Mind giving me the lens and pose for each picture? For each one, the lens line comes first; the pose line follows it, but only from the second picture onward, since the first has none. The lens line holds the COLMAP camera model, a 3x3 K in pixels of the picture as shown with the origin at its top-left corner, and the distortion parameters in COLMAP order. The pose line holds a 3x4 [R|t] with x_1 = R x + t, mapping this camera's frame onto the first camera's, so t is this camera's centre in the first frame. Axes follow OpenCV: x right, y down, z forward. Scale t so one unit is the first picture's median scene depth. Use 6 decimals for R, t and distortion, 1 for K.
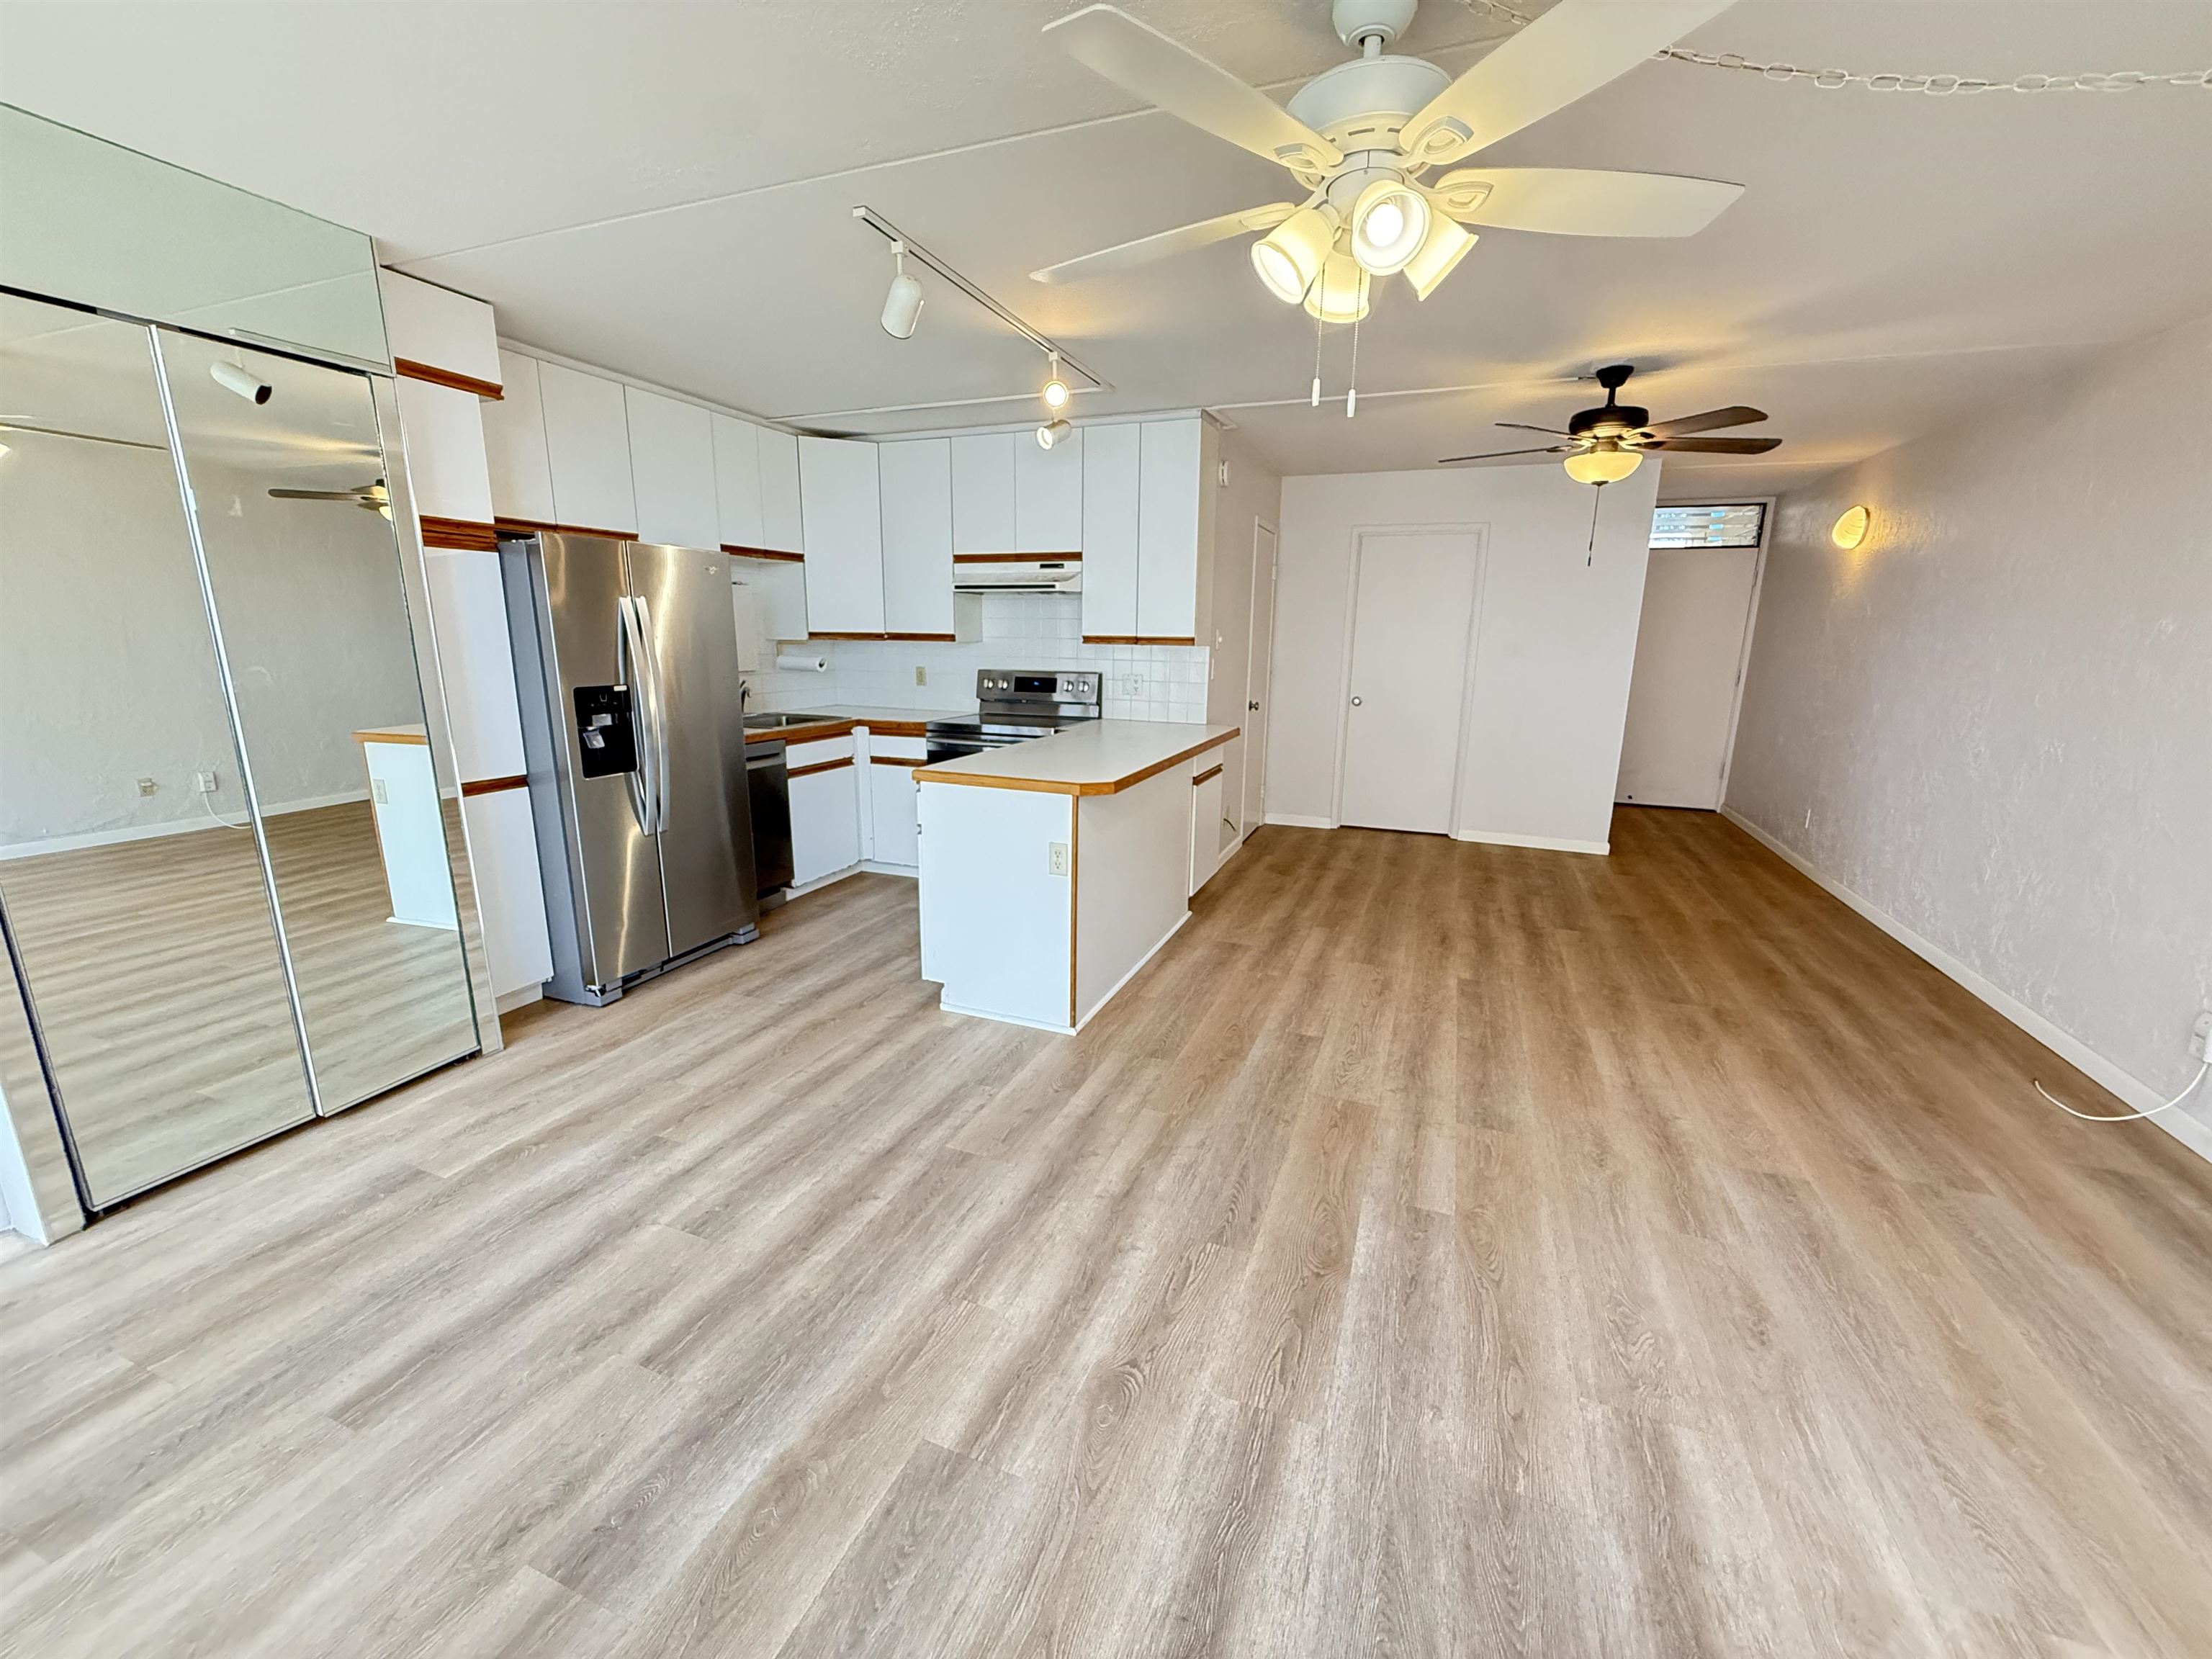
lens RADIAL K [[880.9, 0, 1105.2], [0, 880.9, 825.8], [0, 0, 1]] dist [0.000269, 0.000270]
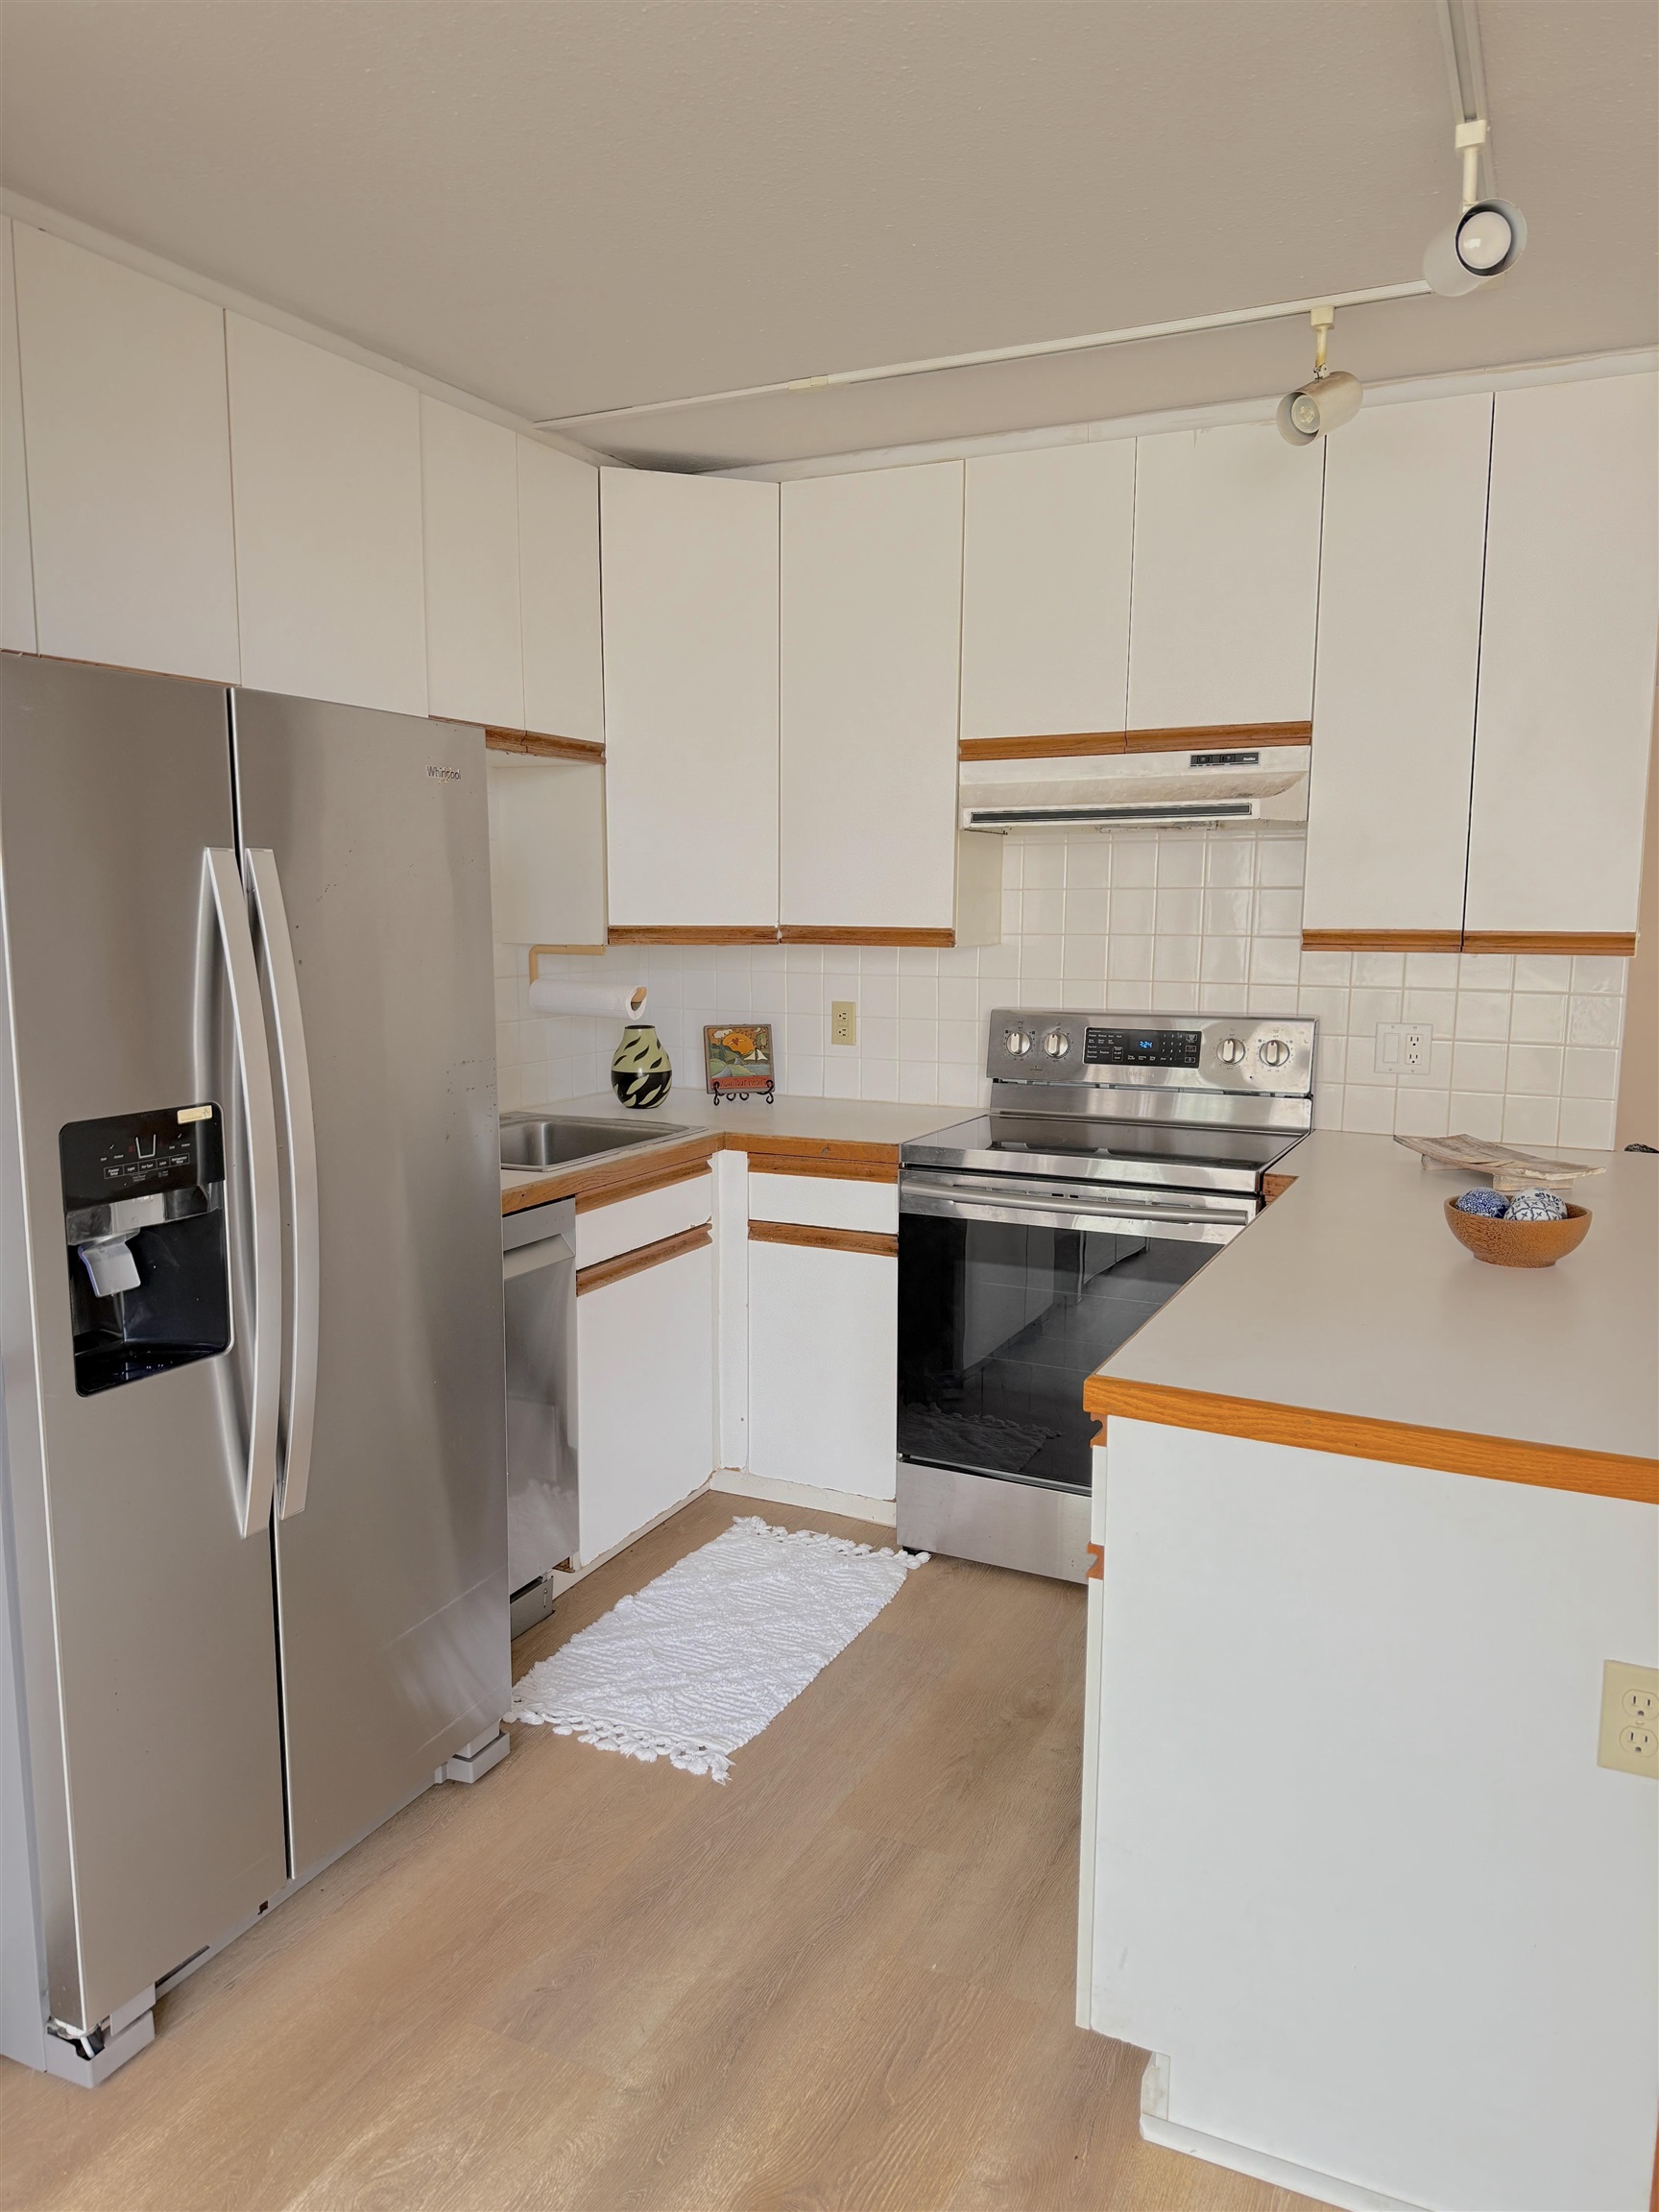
lens RADIAL K [[1529.5, 0, 829.9], [0, 1529.5, 1111.3], [0, 0, 1]] dist [0.010016, -0.007034]
pose [[0.996505, 0.000316, -0.083538, -0.173580], [-0.007271, 0.996526, -0.082966, -0.073313], [0.083222, 0.083283, 0.993045, 0.294218]]
